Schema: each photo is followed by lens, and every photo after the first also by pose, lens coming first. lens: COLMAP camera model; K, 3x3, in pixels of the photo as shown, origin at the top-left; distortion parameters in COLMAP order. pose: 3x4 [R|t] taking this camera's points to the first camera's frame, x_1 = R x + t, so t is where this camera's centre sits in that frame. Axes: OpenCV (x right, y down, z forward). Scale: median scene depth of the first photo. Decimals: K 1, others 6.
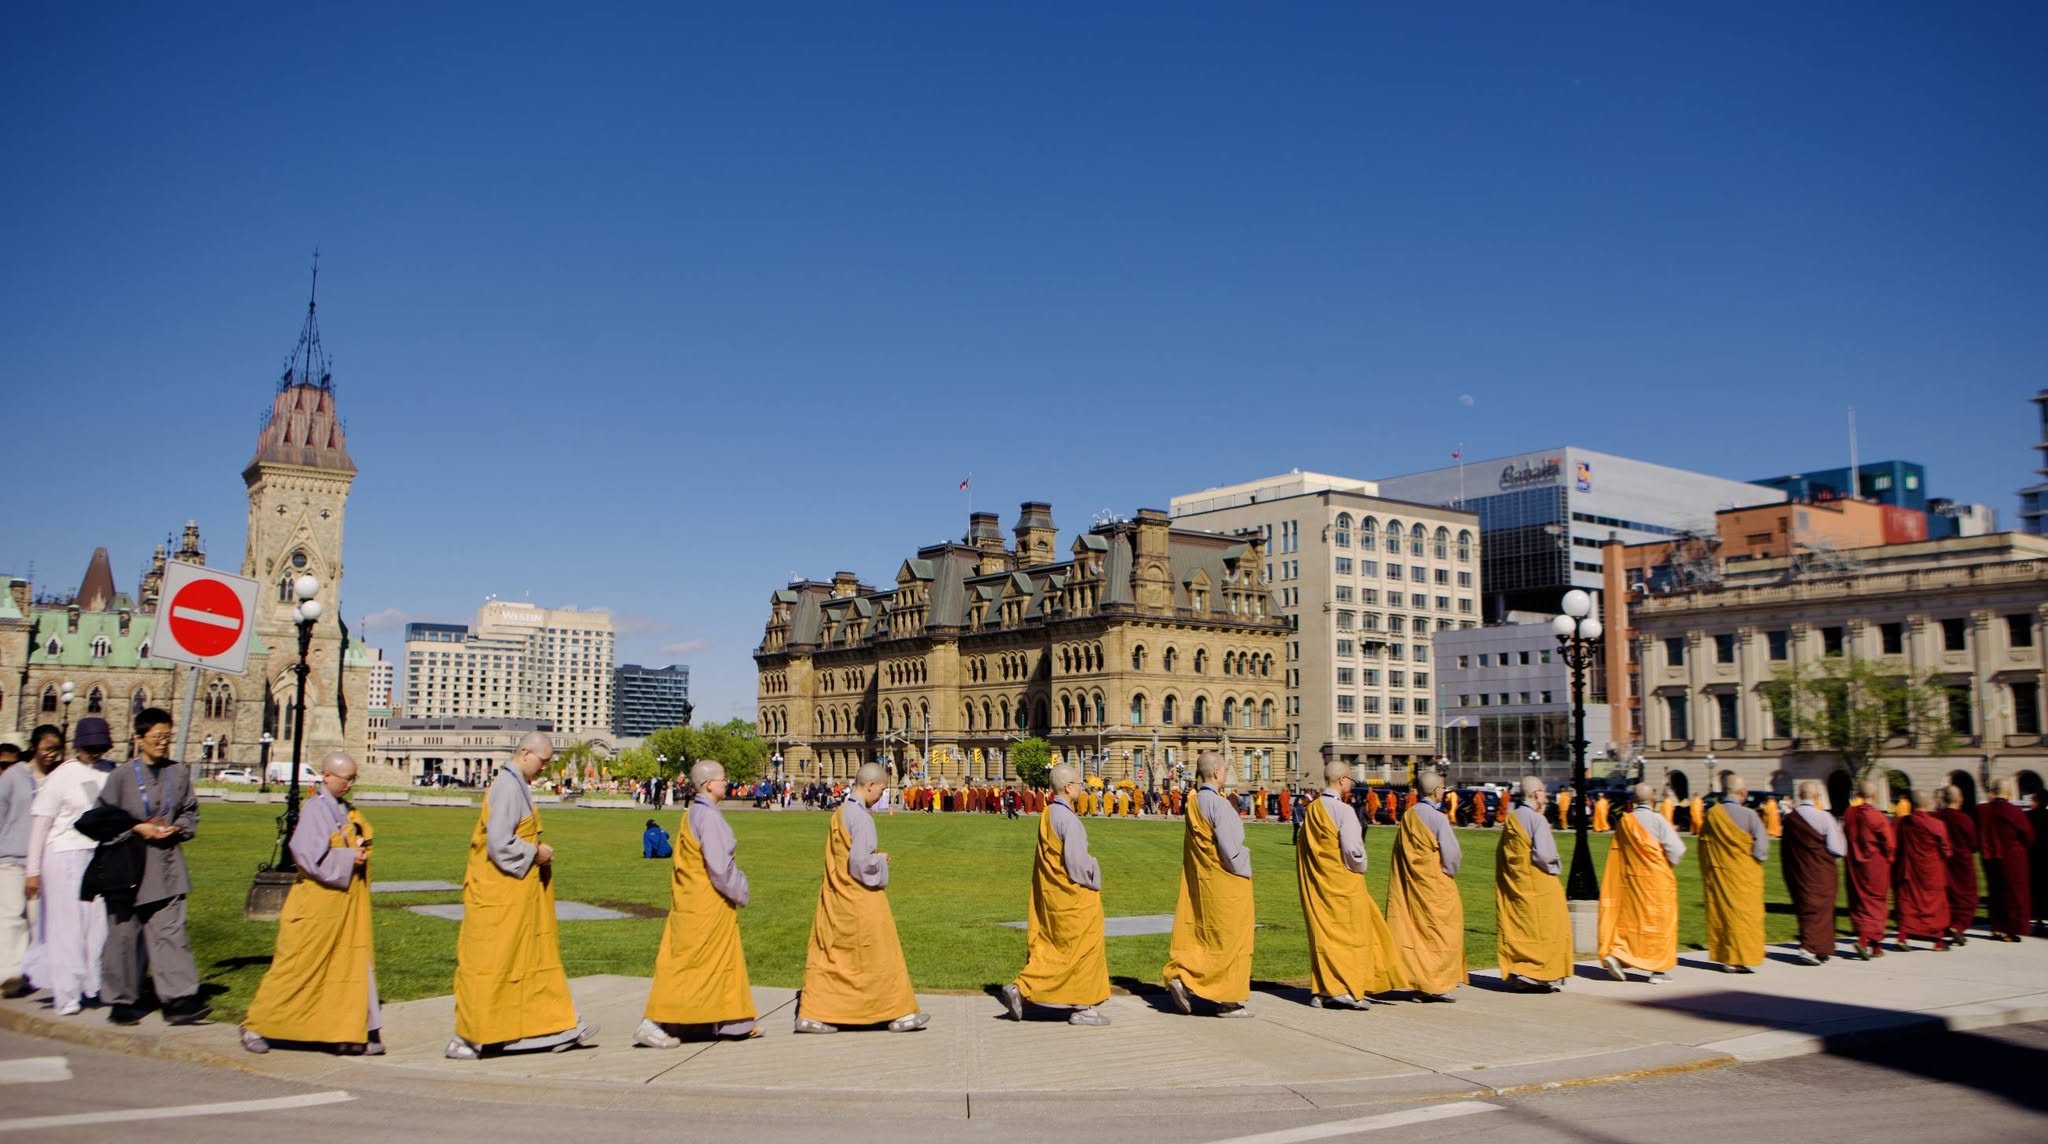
lens RADIAL K [[1615.3, 0, 1025.4], [0, 1615.3, 537.8], [0, 0, 1]] dist [-0.087920, 0.083911]
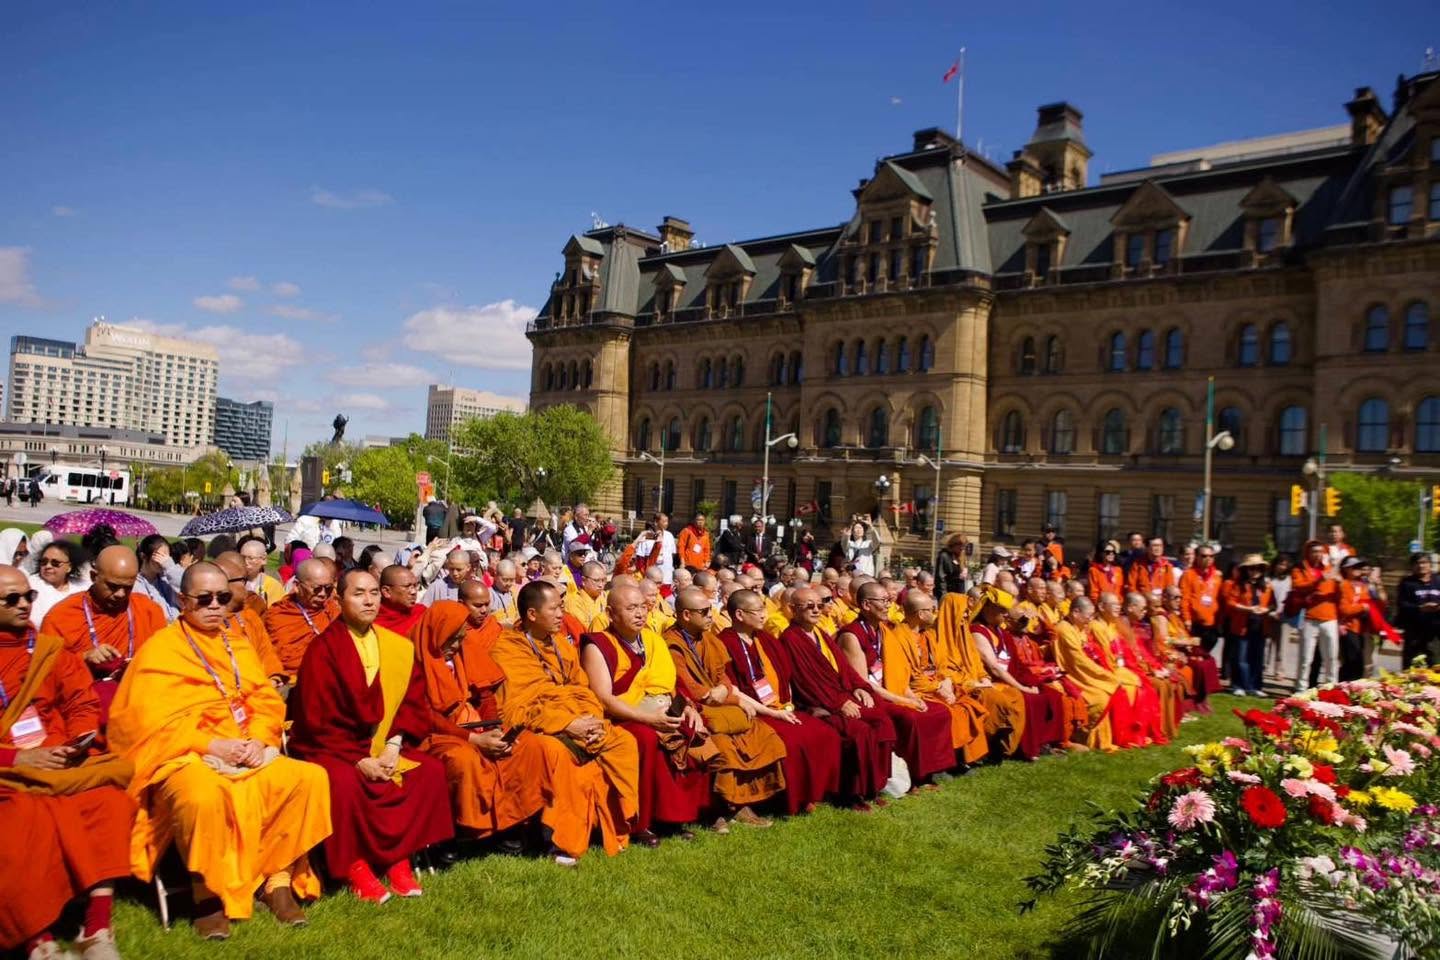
lens RADIAL K [[1112.1, 0, 674.2], [0, 1112.1, 486.4], [0, 0, 1]] dist [-0.105937, 0.115850]
pose [[0.983217, 0.060000, 0.172292, -0.224053], [-0.080696, 0.989996, 0.115745, 0.095339], [-0.163624, -0.127706, 0.978222, 0.634872]]
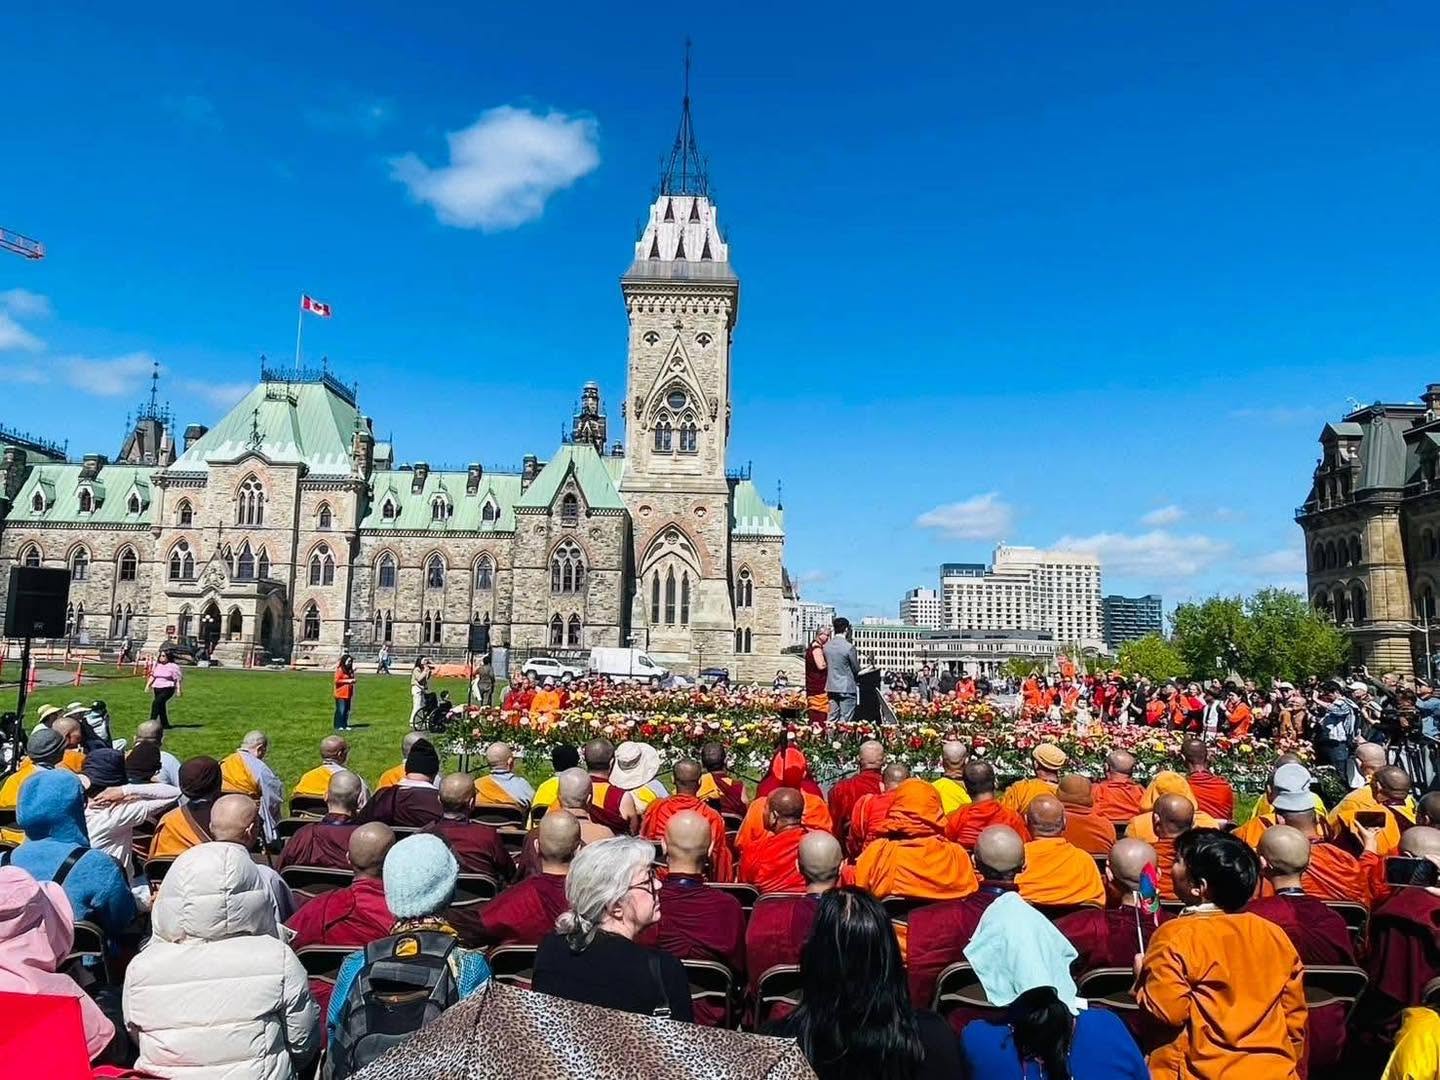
lens RADIAL K [[974.7, 0, 720.0], [0, 974.7, 540.0], [0, 0, 1]] dist [0.005402, -0.001752]
pose [[0.812221, -0.059871, -0.580269, -0.149976], [0.064271, 0.997848, -0.012994, 0.087623], [0.579798, -0.026740, 0.814321, 0.580016]]
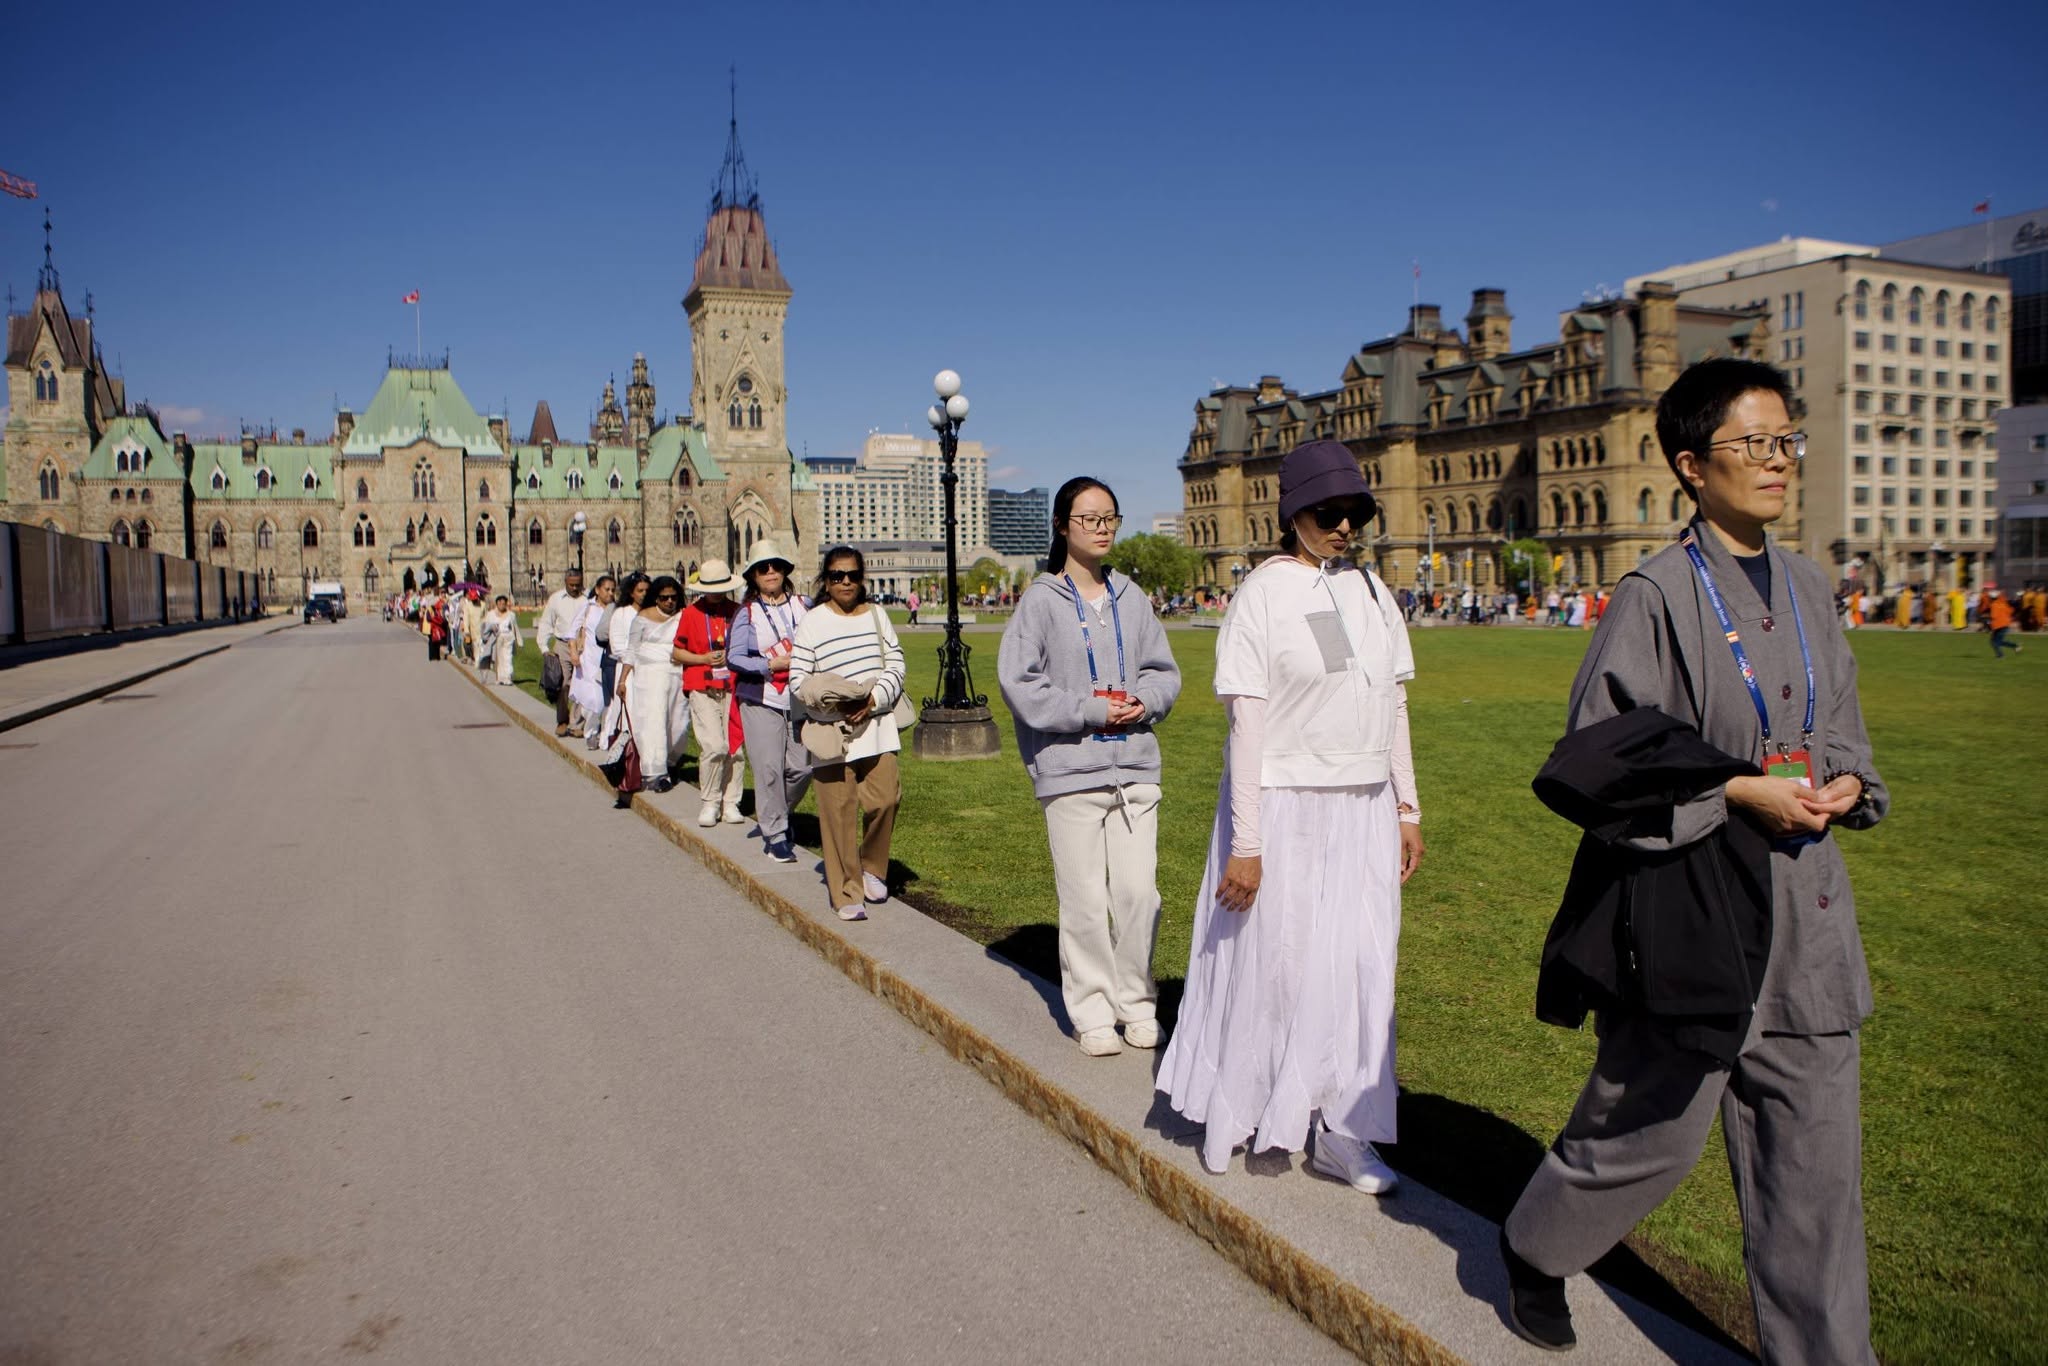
lens RADIAL K [[1471.7, 0, 1024.0], [0, 1471.7, 683.0], [0, 0, 1]] dist [-0.120847, 0.091206]
pose [[0.978316, -0.007969, -0.206965, -0.092288], [0.051410, 0.977330, 0.205383, 0.016822], [0.200636, -0.211570, 0.956548, 0.114521]]
